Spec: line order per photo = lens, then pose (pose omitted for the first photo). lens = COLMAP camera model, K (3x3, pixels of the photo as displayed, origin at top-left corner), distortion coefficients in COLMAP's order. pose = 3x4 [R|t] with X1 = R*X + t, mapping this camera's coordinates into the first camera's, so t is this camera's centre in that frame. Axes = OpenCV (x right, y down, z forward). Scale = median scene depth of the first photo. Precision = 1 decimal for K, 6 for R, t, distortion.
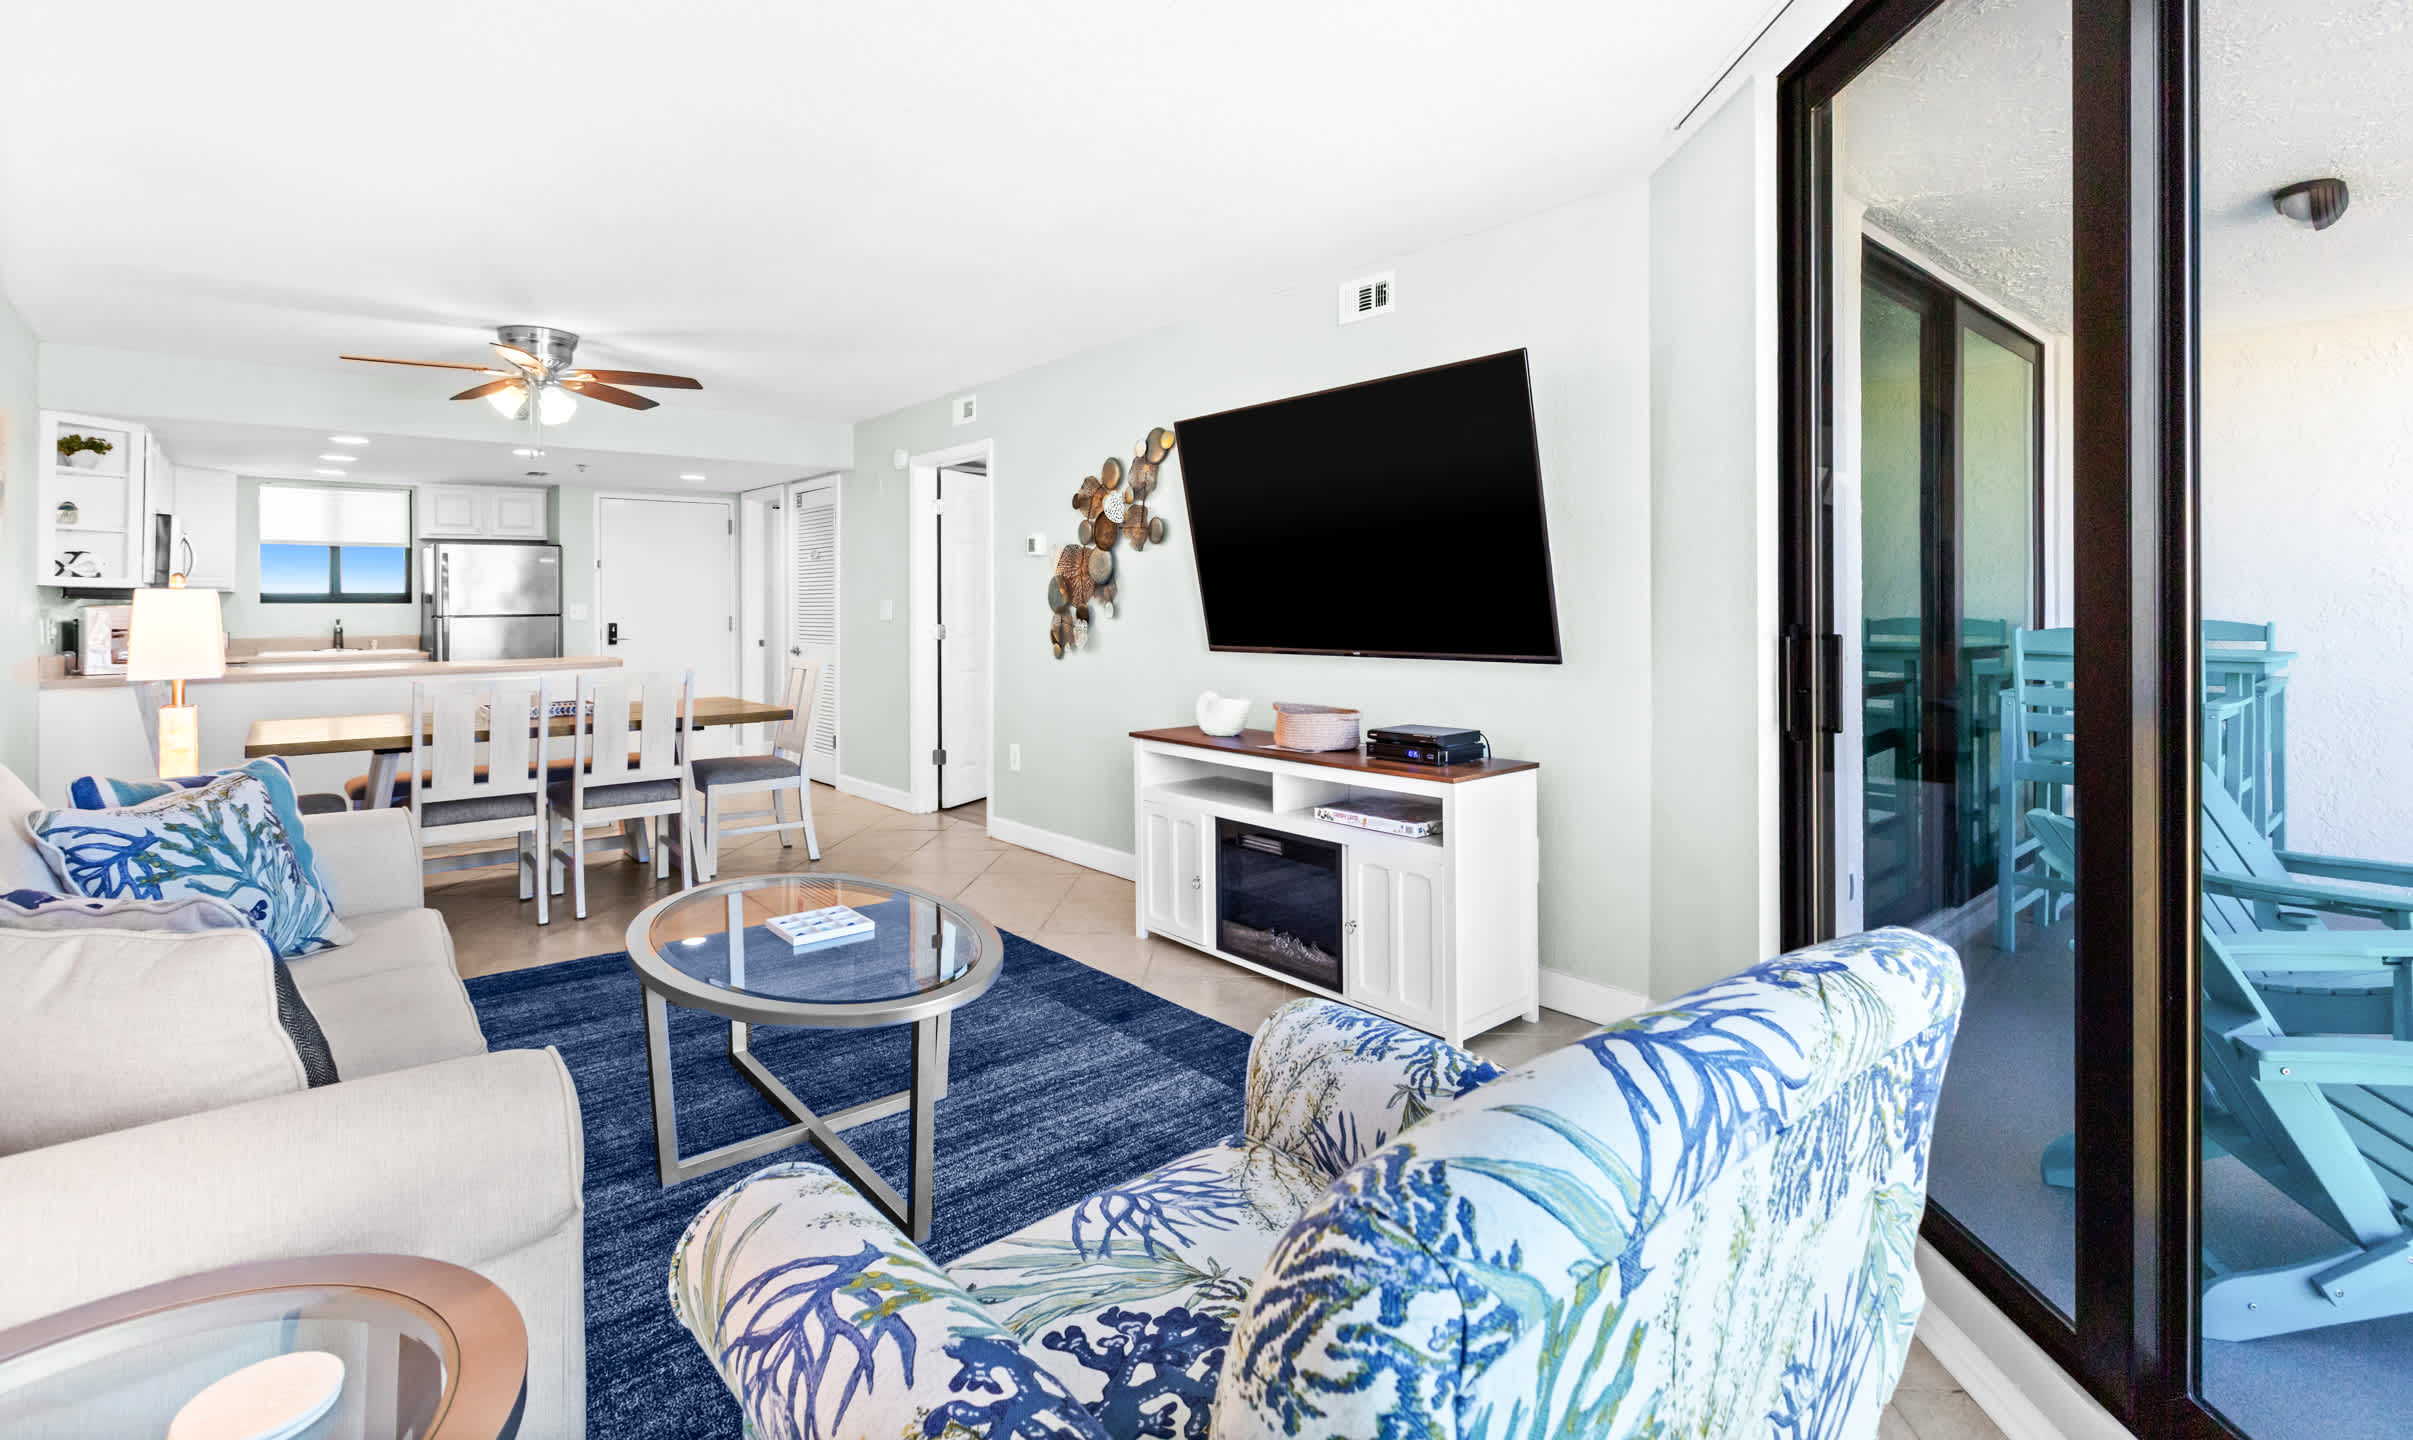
lens RADIAL K [[1104.0, 0, 1229.5], [0, 1104.0, 594.4], [0, 0, 1]] dist [0.000616, 0.000406]
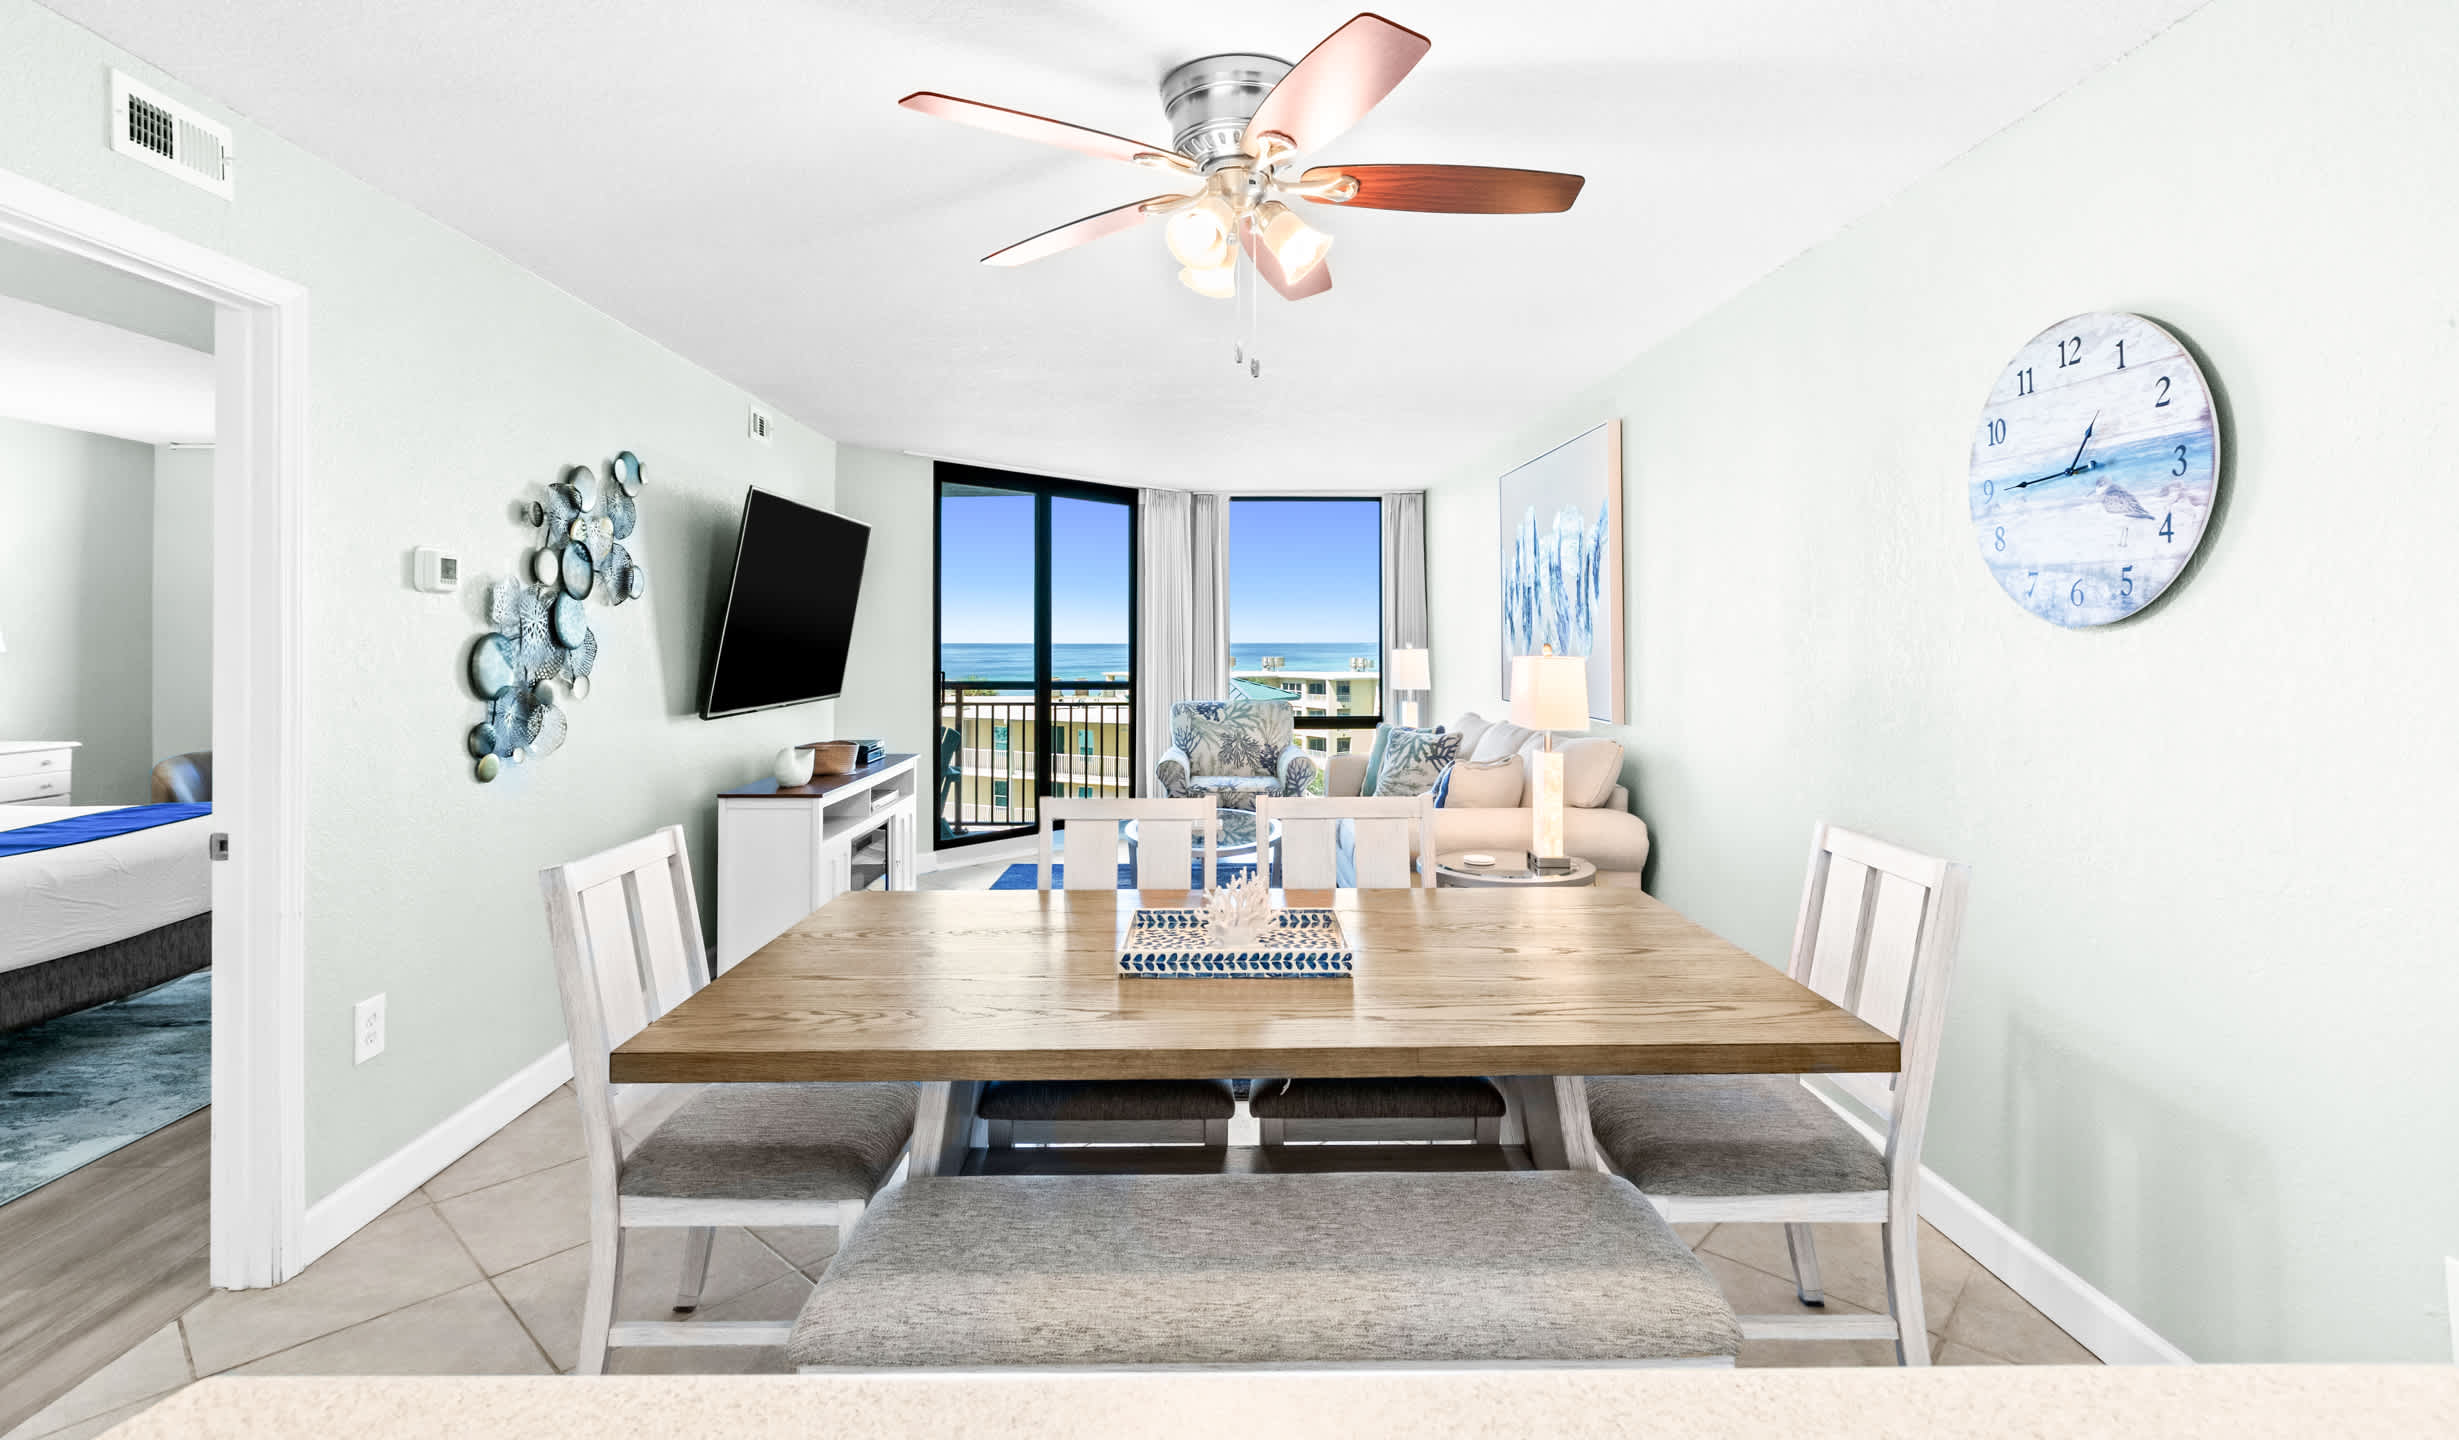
lens RADIAL K [[1129.5, 0, 1219.9], [0, 1129.5, 622.3], [0, 0, 1]] dist [-0.001447, 0.001077]
pose [[-0.766160, 0.017443, 0.642413, -0.916005], [0.002972, 0.999717, -0.023600, -0.008506], [-0.642643, -0.016172, -0.765995, 1.362216]]
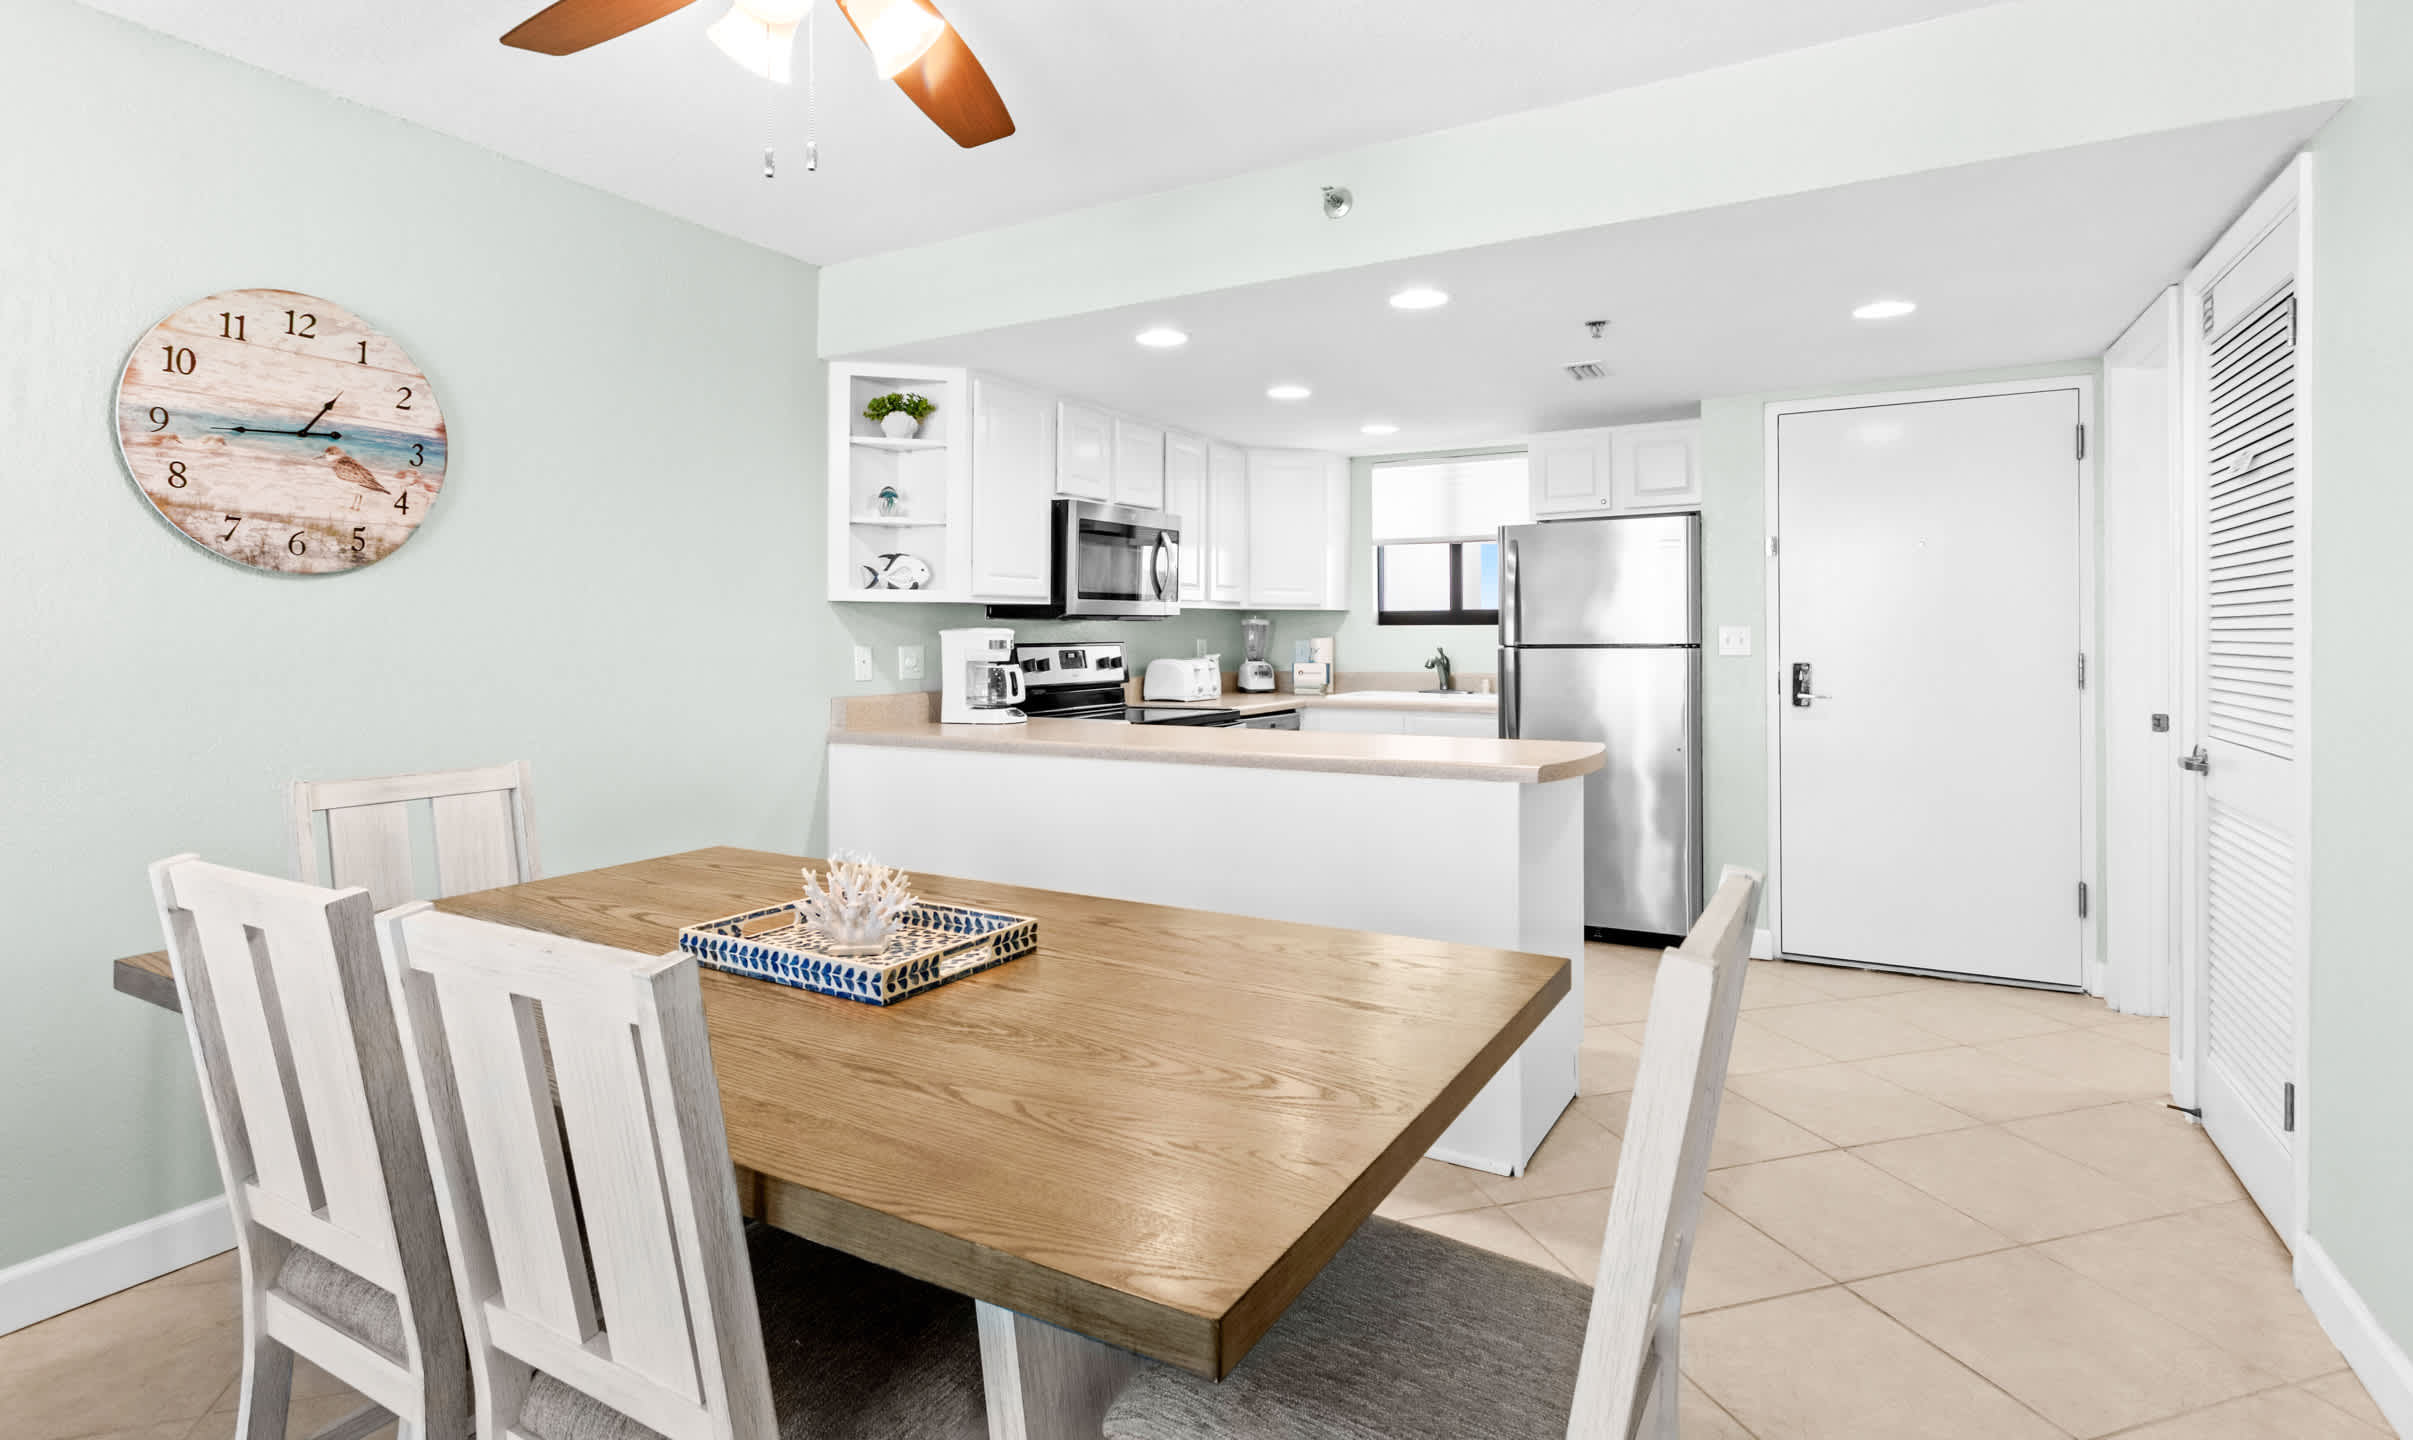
lens RADIAL K [[1176.3, 0, 1206.7], [0, 1176.3, 637.7], [0, 0, 1]] dist [0.002988, 0.000110]
pose [[0.334774, 0.008110, -0.942264, -0.257806], [0.009865, 0.999878, 0.012111, 0.009632], [0.942247, -0.013350, 0.334653, 0.997074]]
